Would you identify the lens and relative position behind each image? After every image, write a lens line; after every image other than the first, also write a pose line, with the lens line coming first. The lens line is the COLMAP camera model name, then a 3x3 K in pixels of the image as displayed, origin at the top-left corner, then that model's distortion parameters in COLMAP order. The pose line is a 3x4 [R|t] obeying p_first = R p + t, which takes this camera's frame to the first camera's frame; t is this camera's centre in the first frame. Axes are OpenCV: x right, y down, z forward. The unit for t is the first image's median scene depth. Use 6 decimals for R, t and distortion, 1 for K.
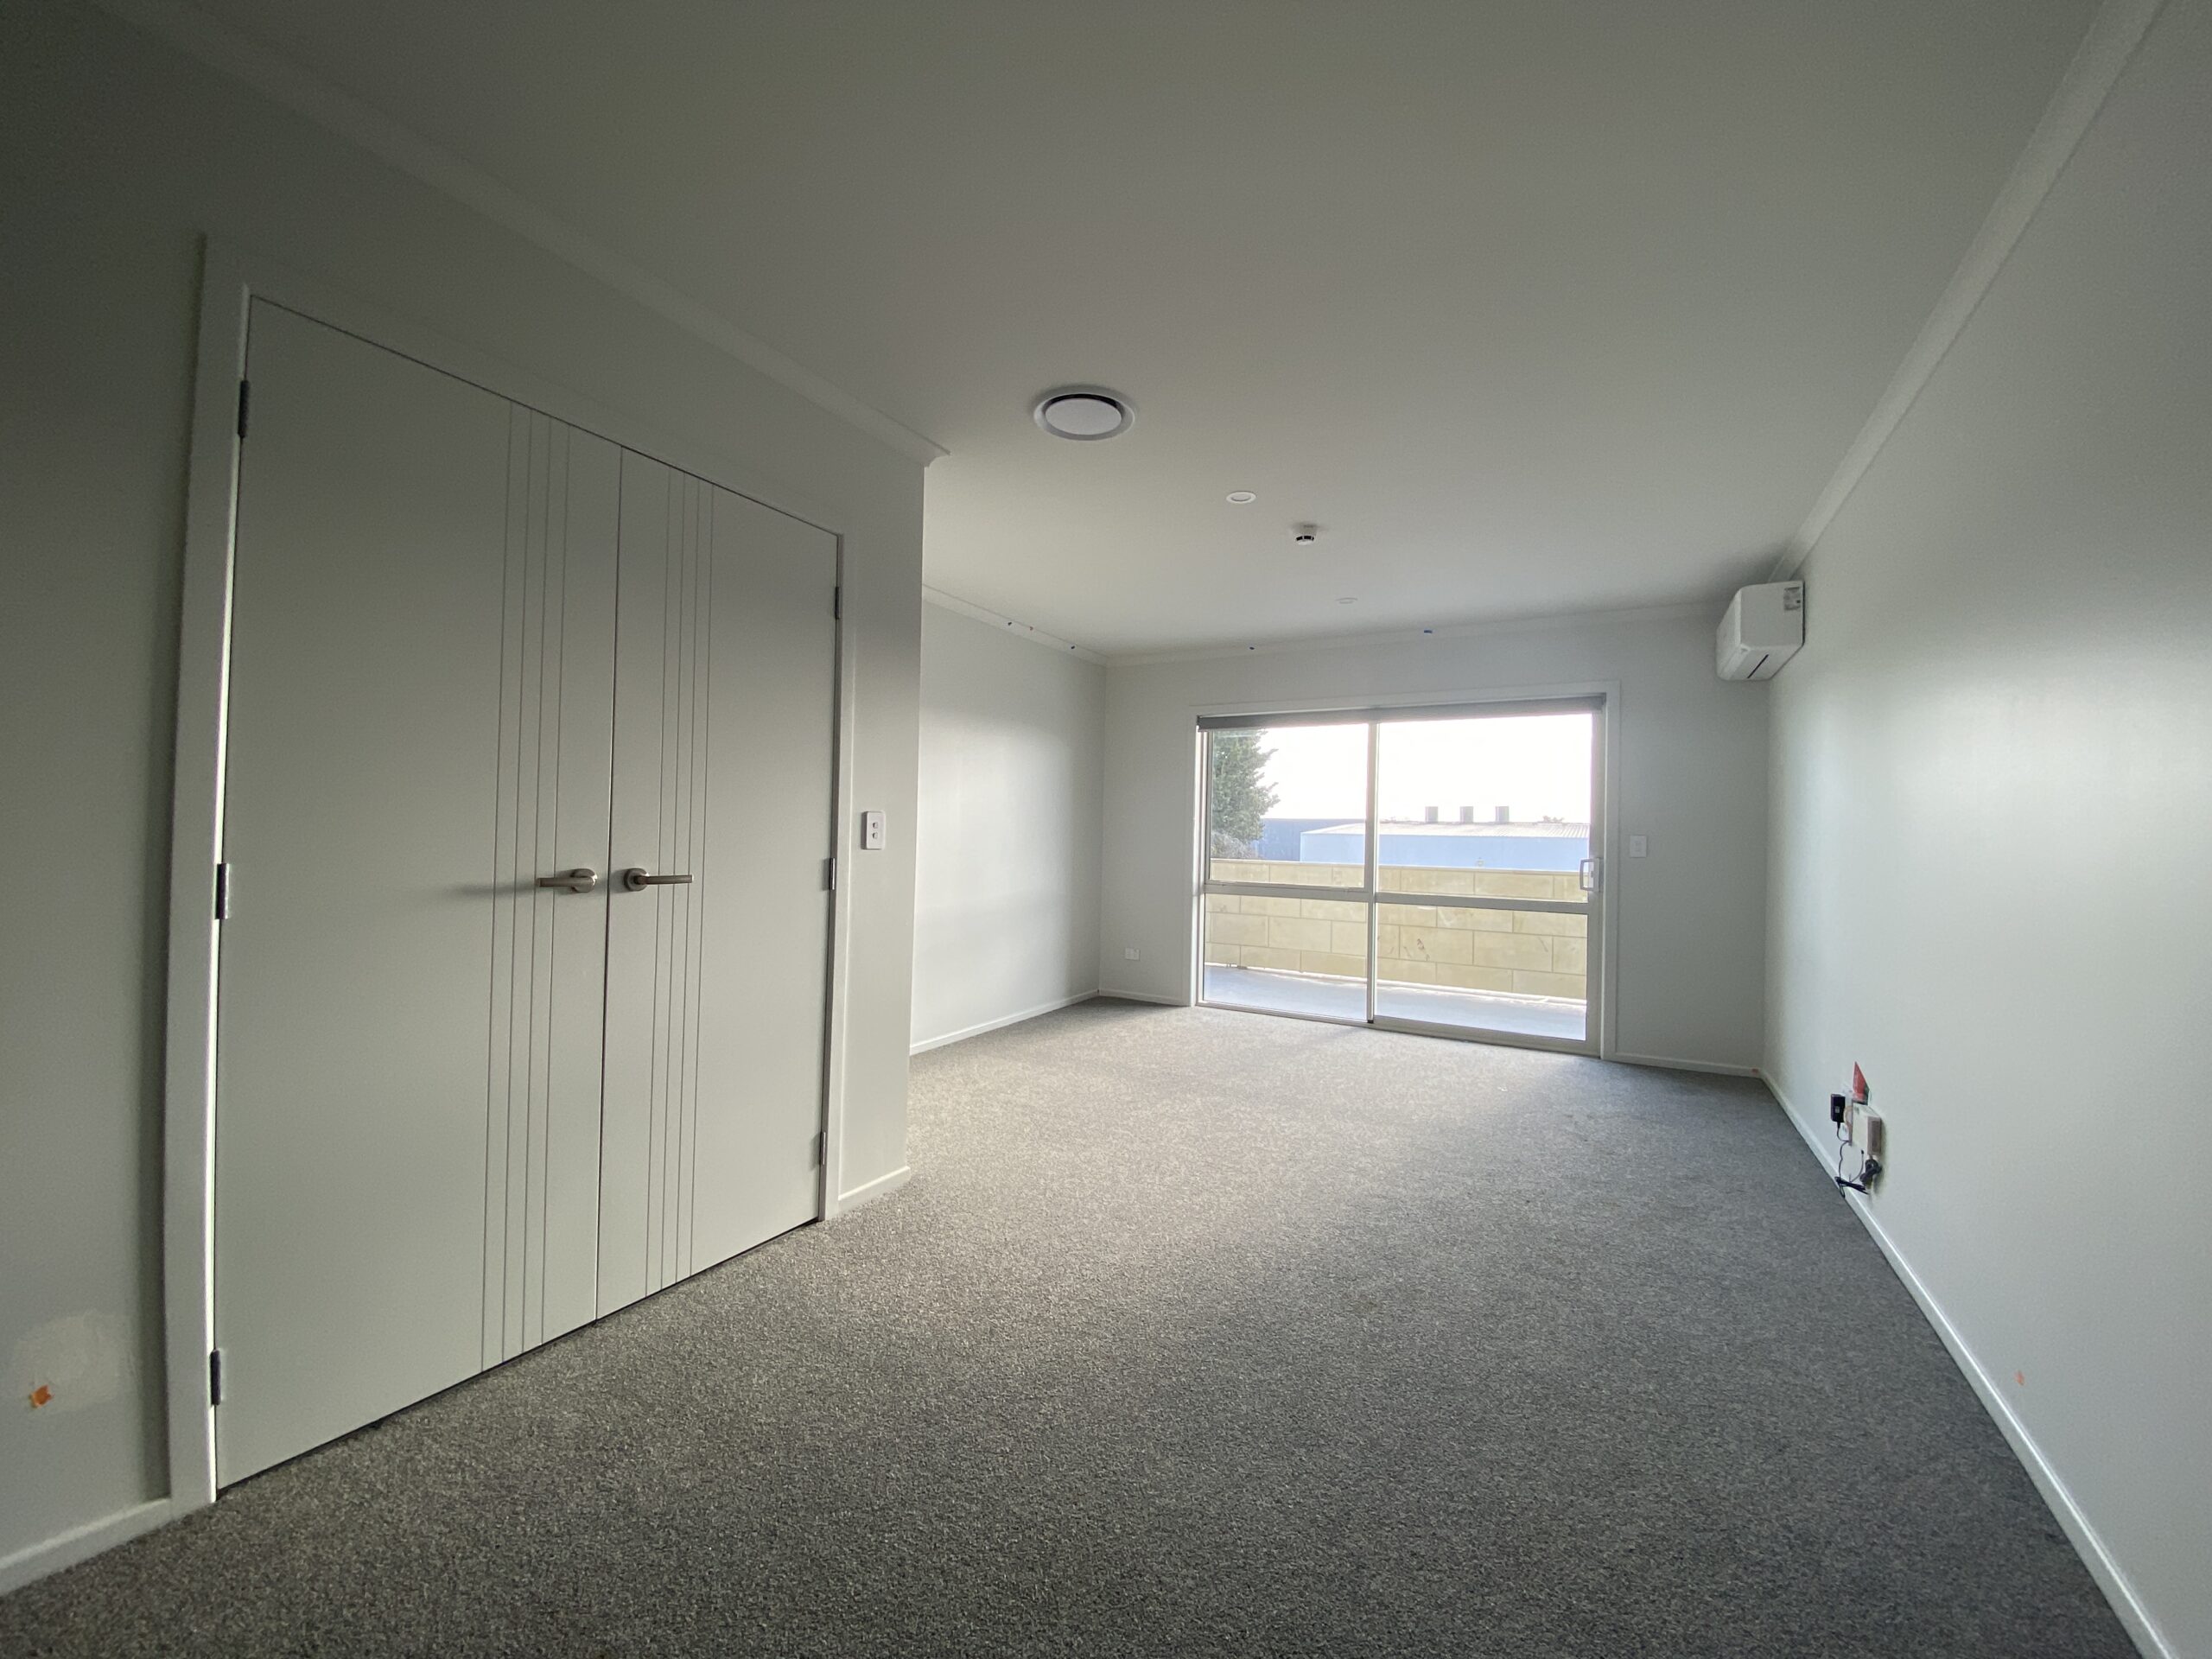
lens RADIAL K [[906.0, 0, 1106.0], [0, 906.0, 829.5], [0, 0, 1]] dist [0.000298, -0.009725]
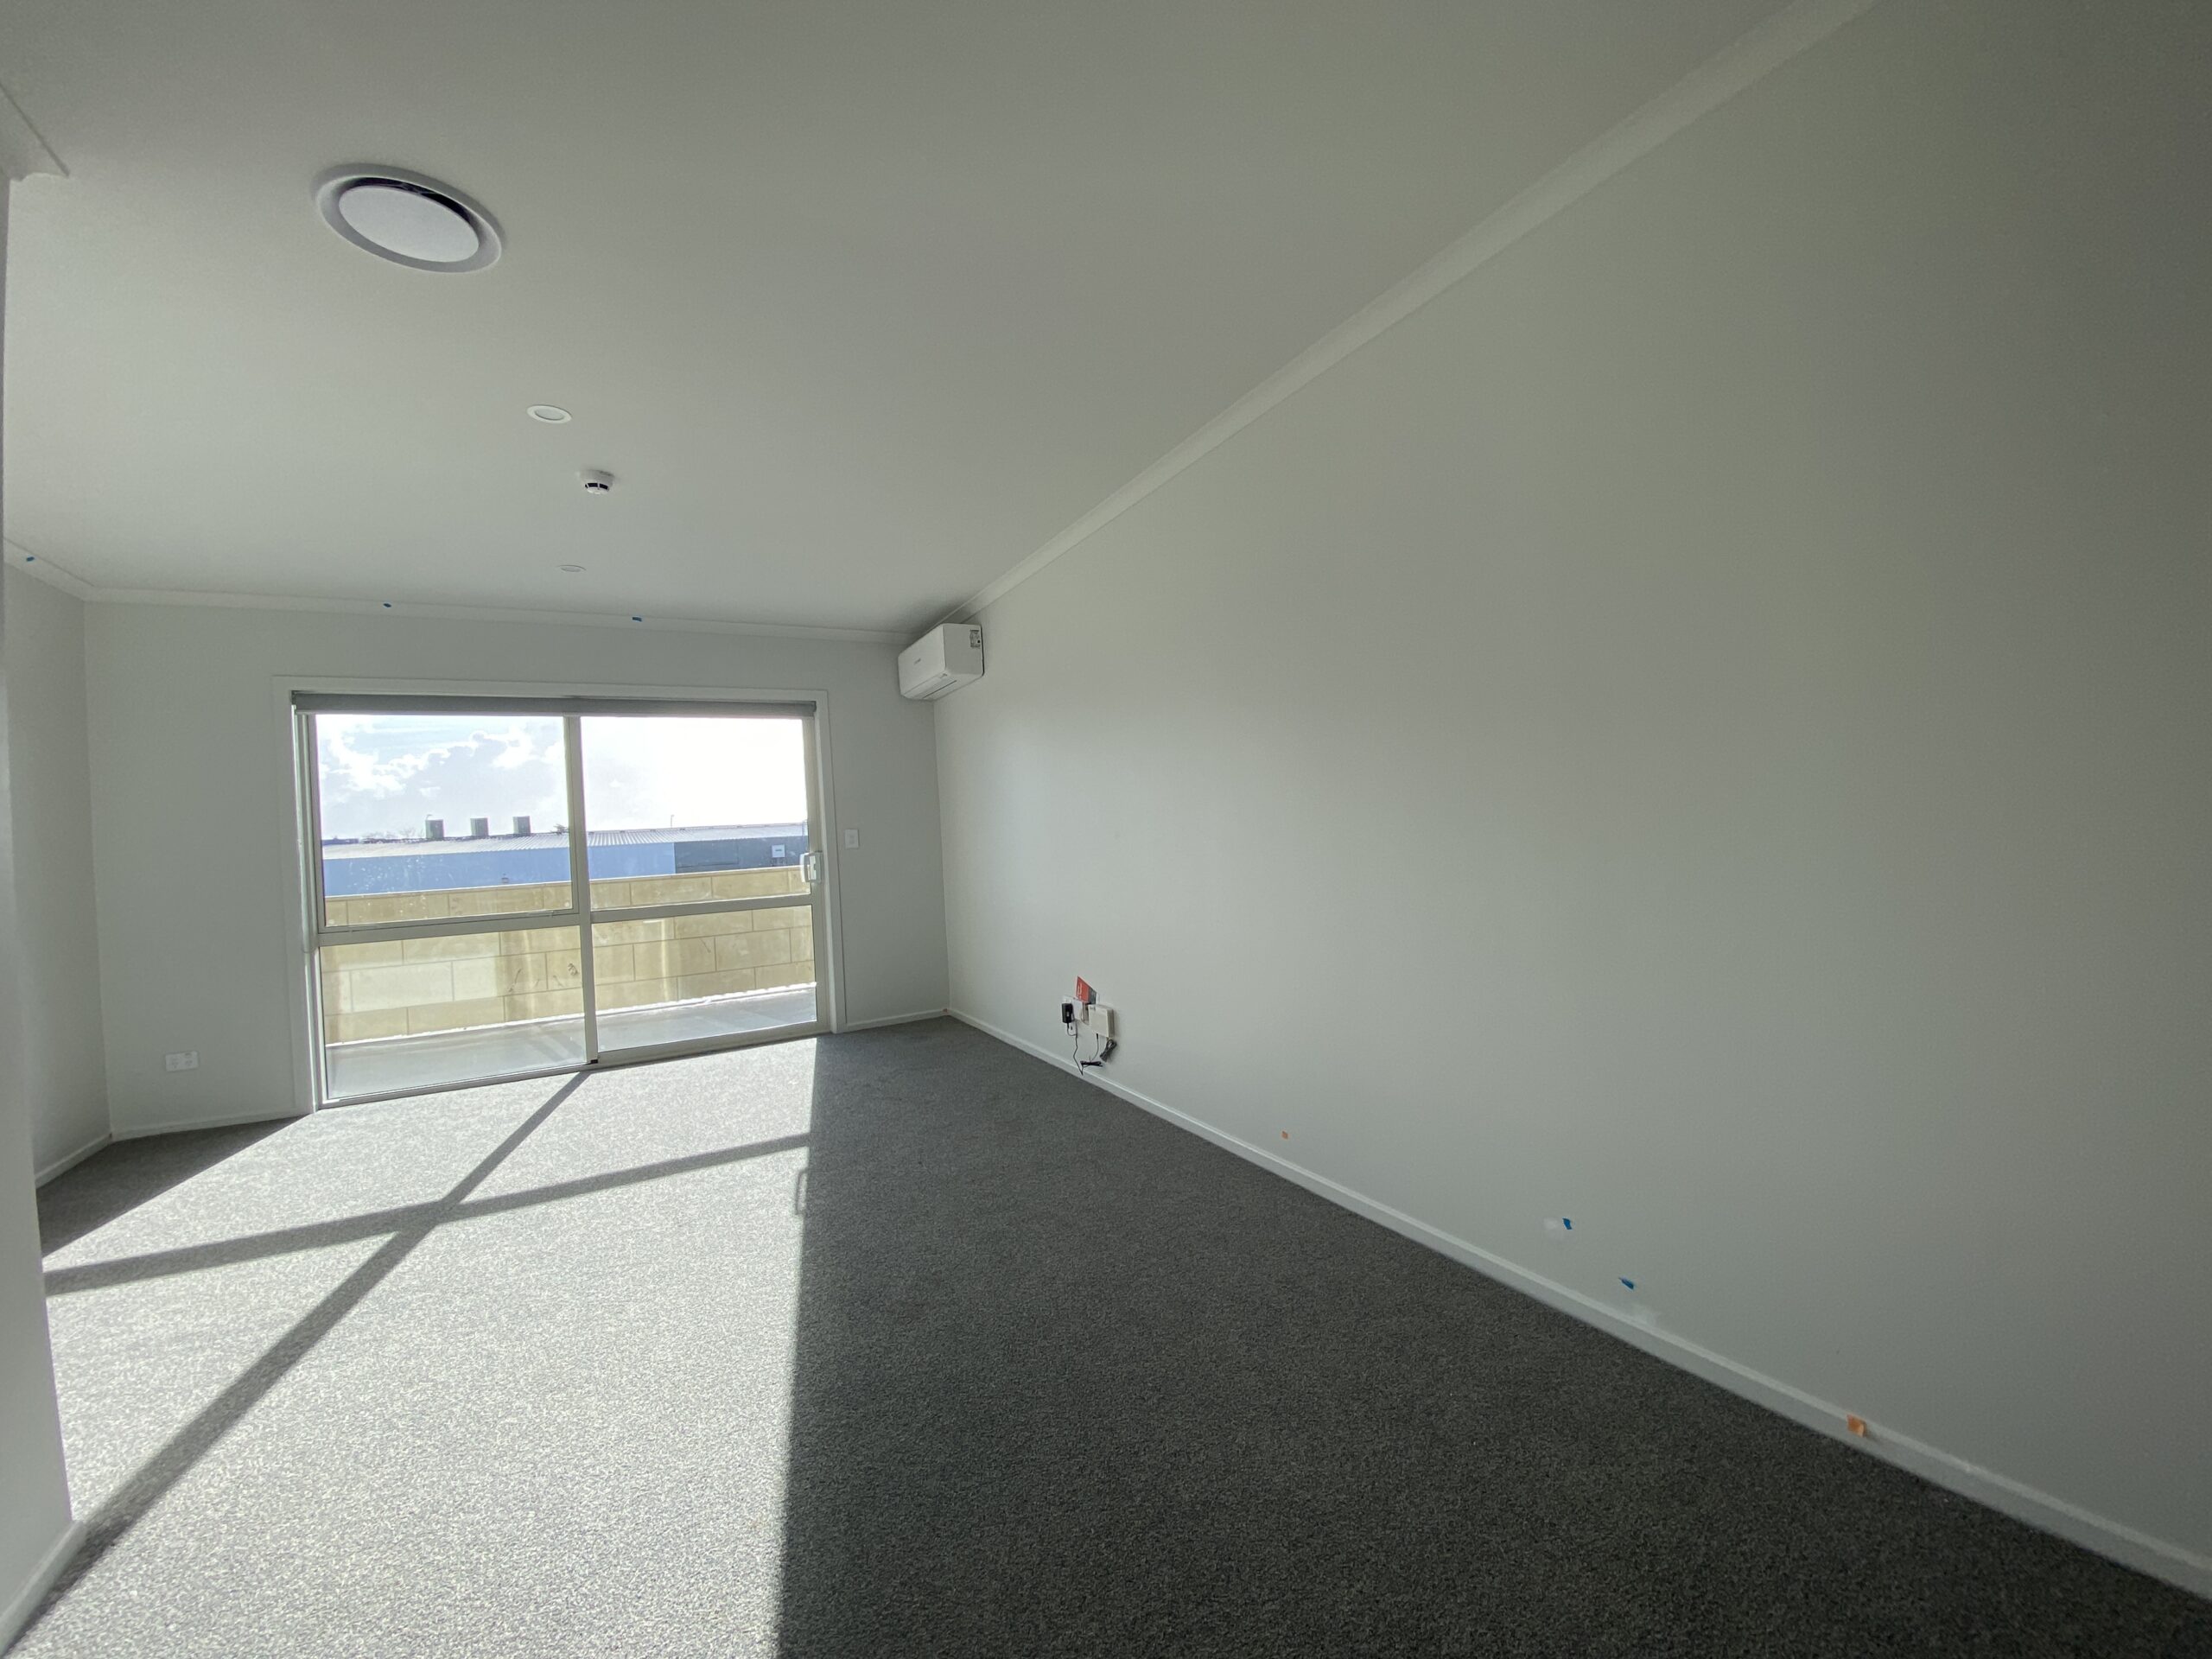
lens RADIAL K [[888.2, 0, 1106.0], [0, 888.2, 829.5], [0, 0, 1]] dist [0.033698, -0.031673]
pose [[0.514852, -0.049598, 0.855843, -0.213517], [0.057170, 0.998089, 0.023450, -0.001101], [-0.855371, 0.036855, 0.516704, 0.159557]]
